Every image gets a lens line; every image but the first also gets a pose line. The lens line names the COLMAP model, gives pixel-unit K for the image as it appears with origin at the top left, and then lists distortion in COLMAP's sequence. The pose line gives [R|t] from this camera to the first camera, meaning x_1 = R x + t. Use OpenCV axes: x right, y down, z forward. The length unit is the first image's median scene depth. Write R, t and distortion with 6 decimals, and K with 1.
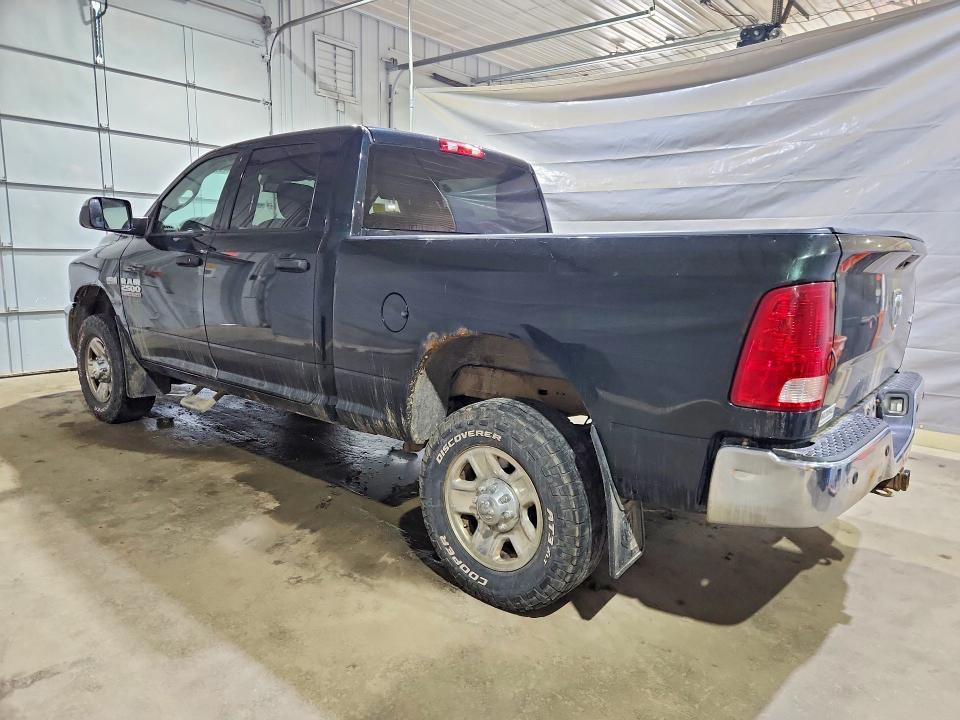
lens RADIAL K [[651.4, 0, 493.5], [0, 651.4, 358.4], [0, 0, 1]] dist [0.023265, 0.000497]
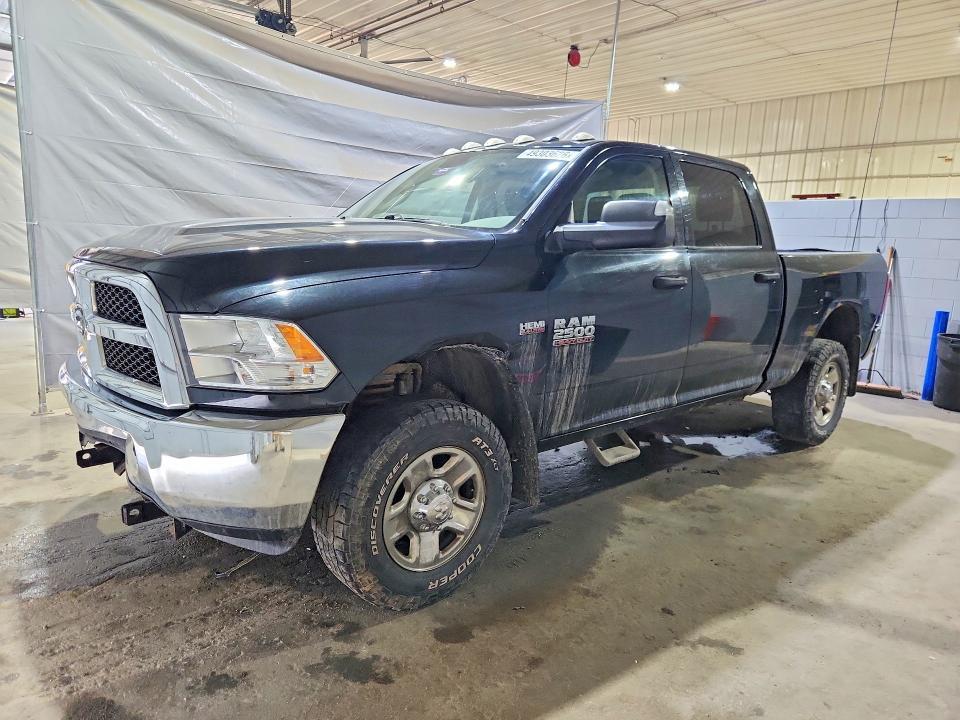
lens RADIAL K [[651.4, 0, 493.5], [0, 651.4, 358.4], [0, 0, 1]] dist [0.023265, 0.000497]
pose [[0.138583, -0.188677, 0.972212, -1.372823], [0.122613, 0.977400, 0.172207, -0.226089], [-0.982731, 0.095341, 0.158586, 1.118566]]
